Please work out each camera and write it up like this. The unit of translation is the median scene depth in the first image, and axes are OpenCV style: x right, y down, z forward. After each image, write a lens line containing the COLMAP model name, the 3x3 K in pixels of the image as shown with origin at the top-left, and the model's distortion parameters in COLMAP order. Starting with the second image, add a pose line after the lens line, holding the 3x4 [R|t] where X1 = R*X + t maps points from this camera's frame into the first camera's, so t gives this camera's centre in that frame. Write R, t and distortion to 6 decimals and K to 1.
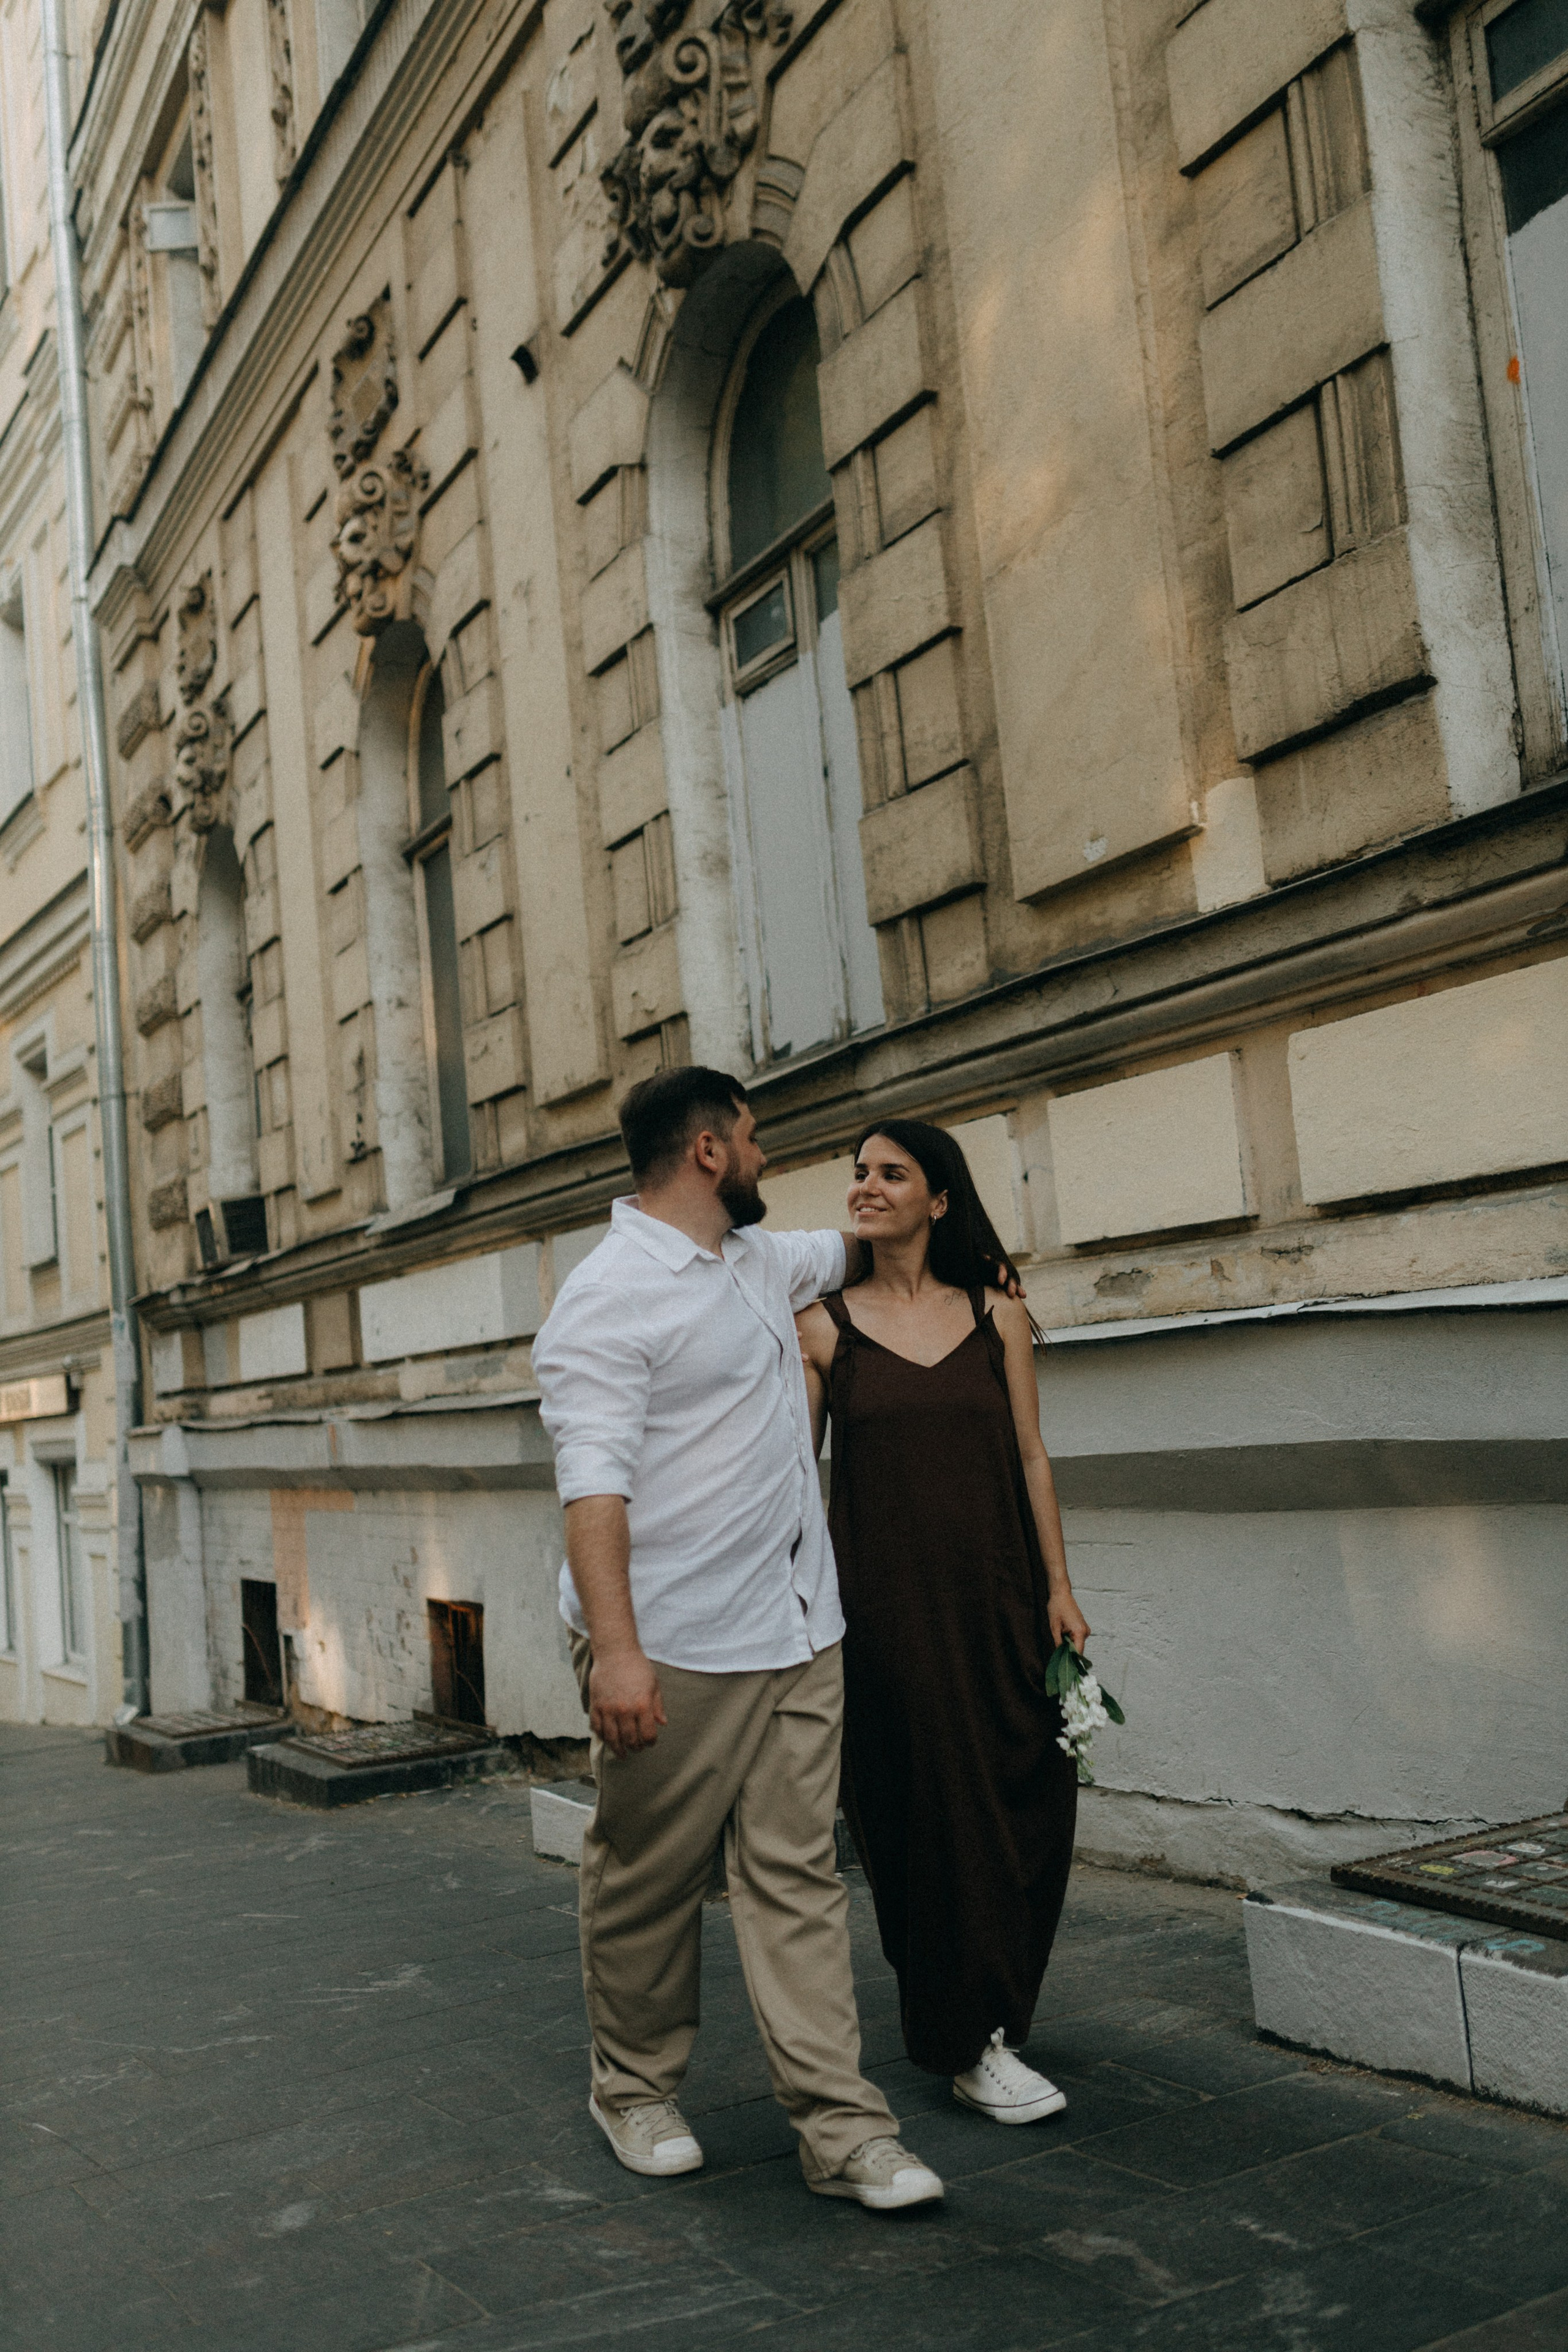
lens RADIAL K [[2043.3, 0, 789.9], [0, 2043.3, 1193.0], [0, 0, 1]] dist [-0.001624, 0.007437]
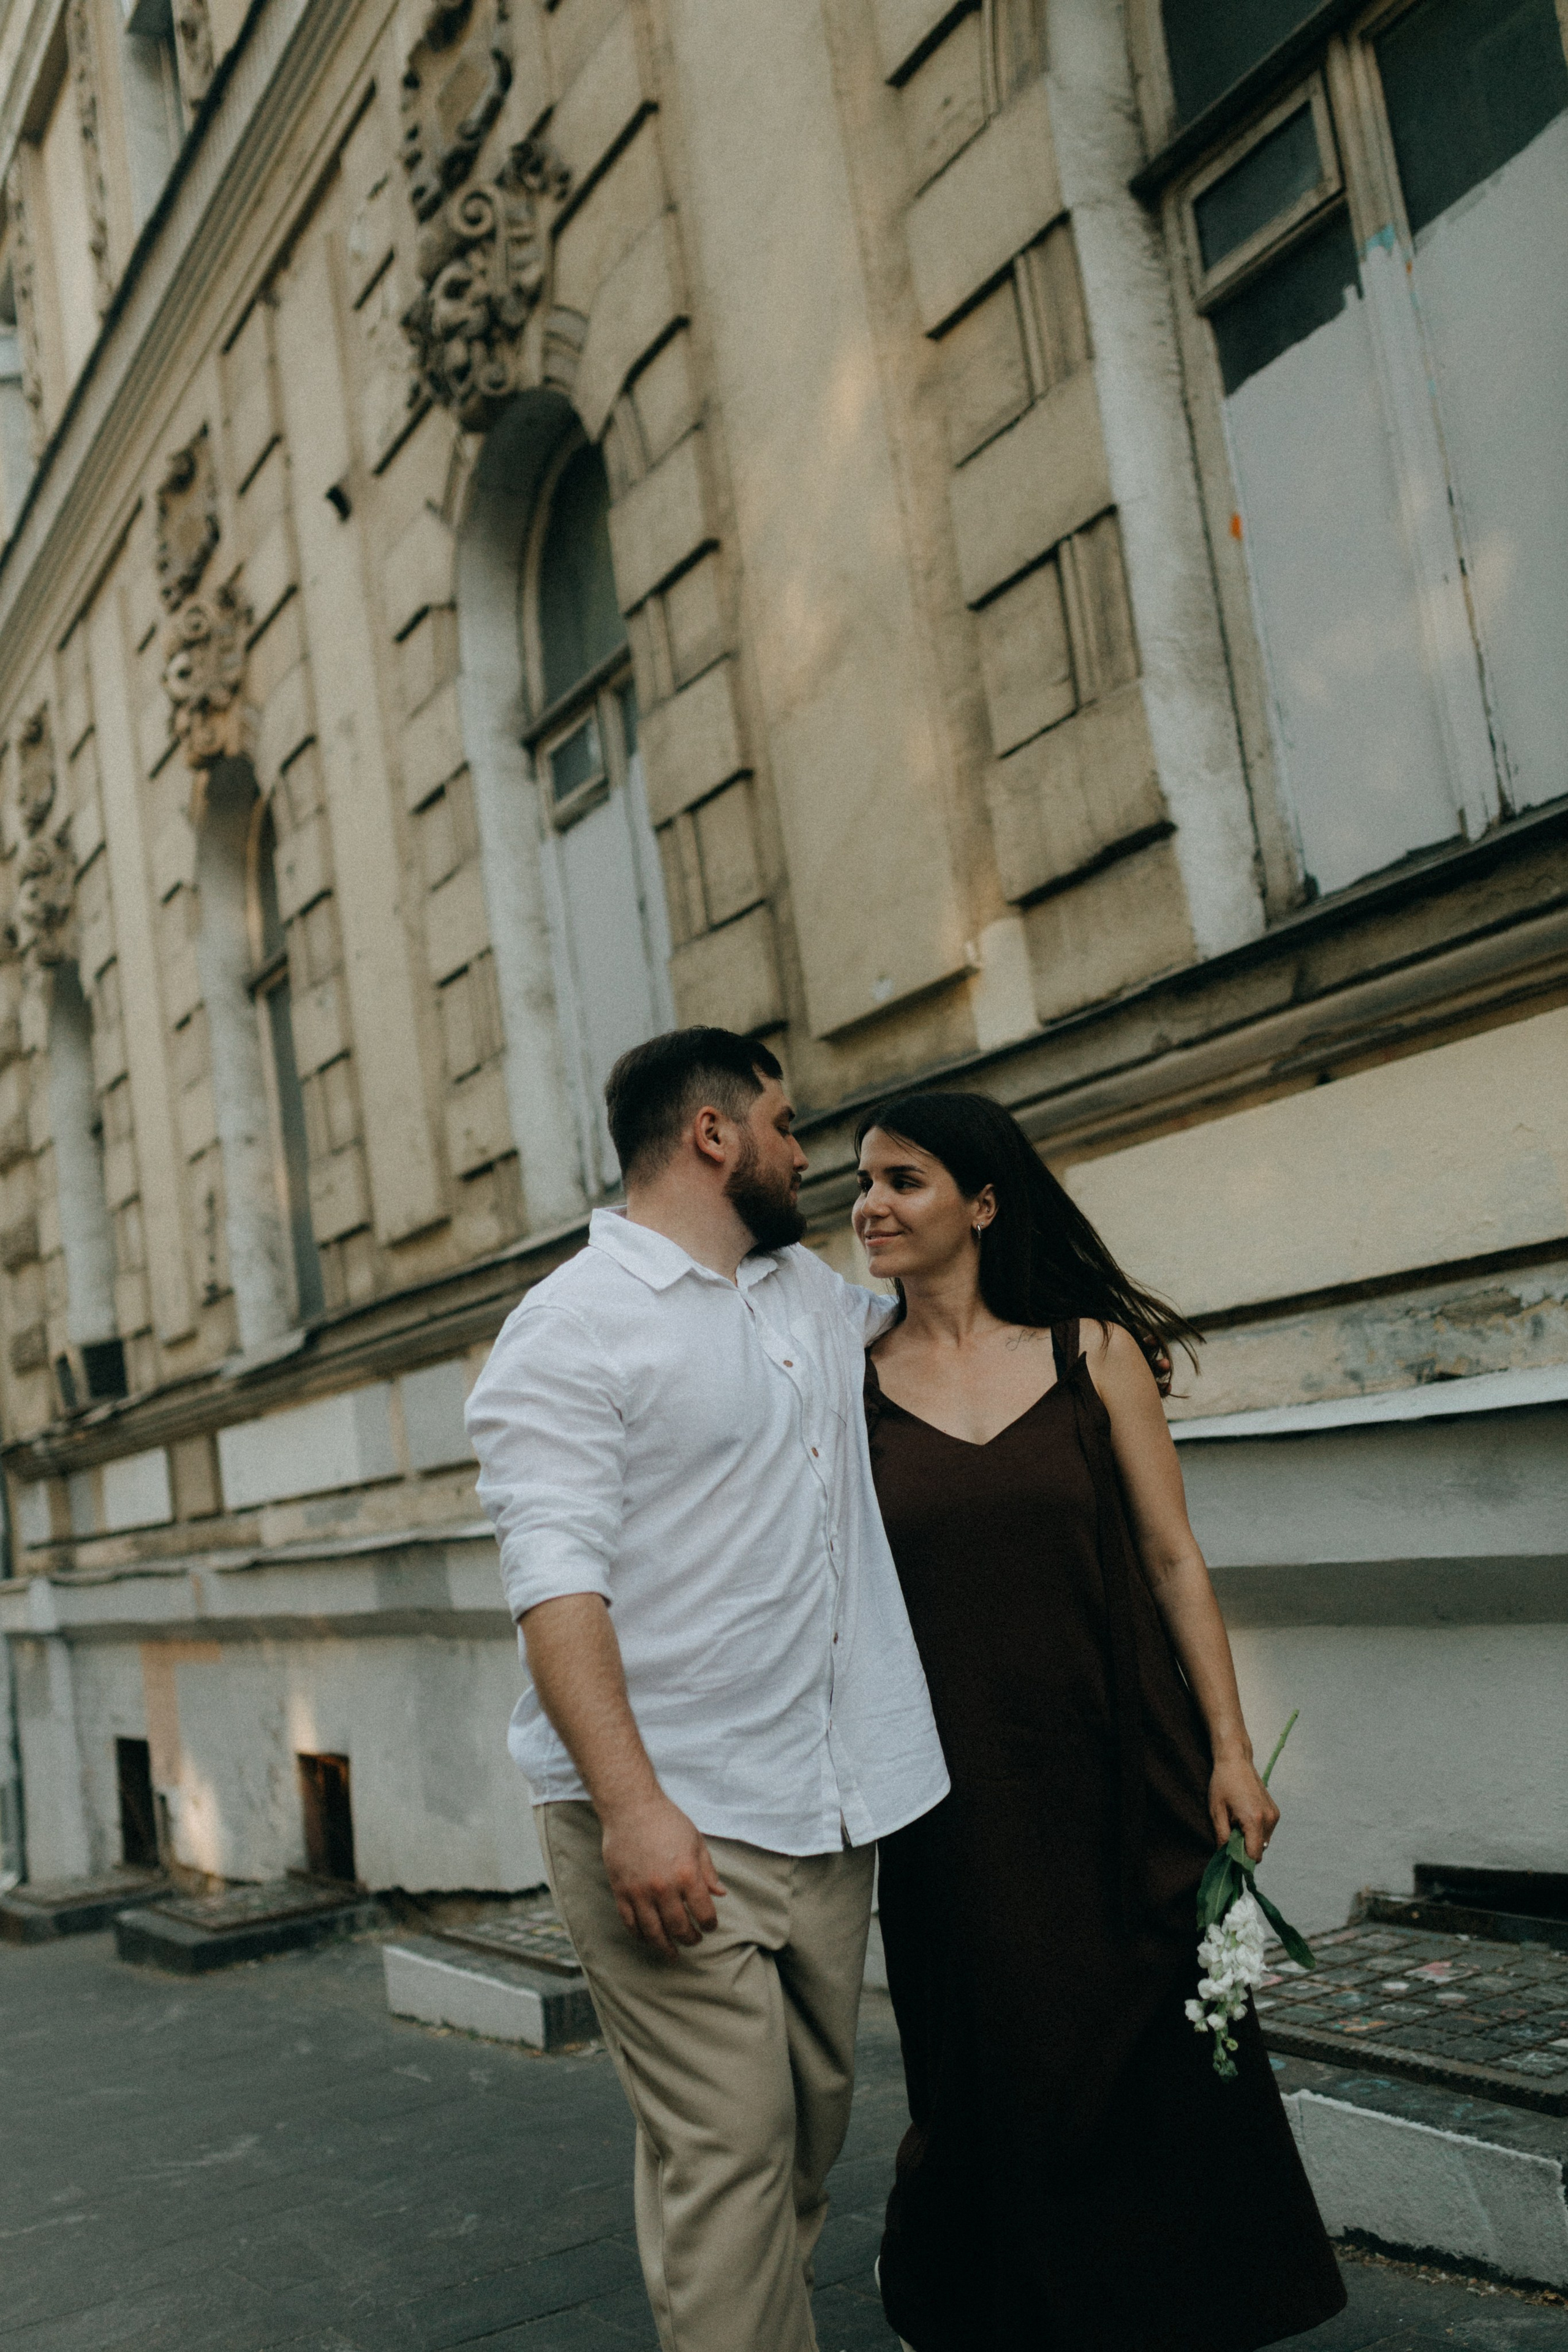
lens RADIAL K [[2212.1, 0, 784.7], [0, 2212.1, 1181.1], [0, 0, 1]] dist [-0.000440, 0.000000]
pose [[0.998854, -0.047057, 0.008777, 0.068174], [0.047339, 0.998258, -0.035210, -0.028571], [-0.007105, 0.035585, 0.999341, -0.075480]]
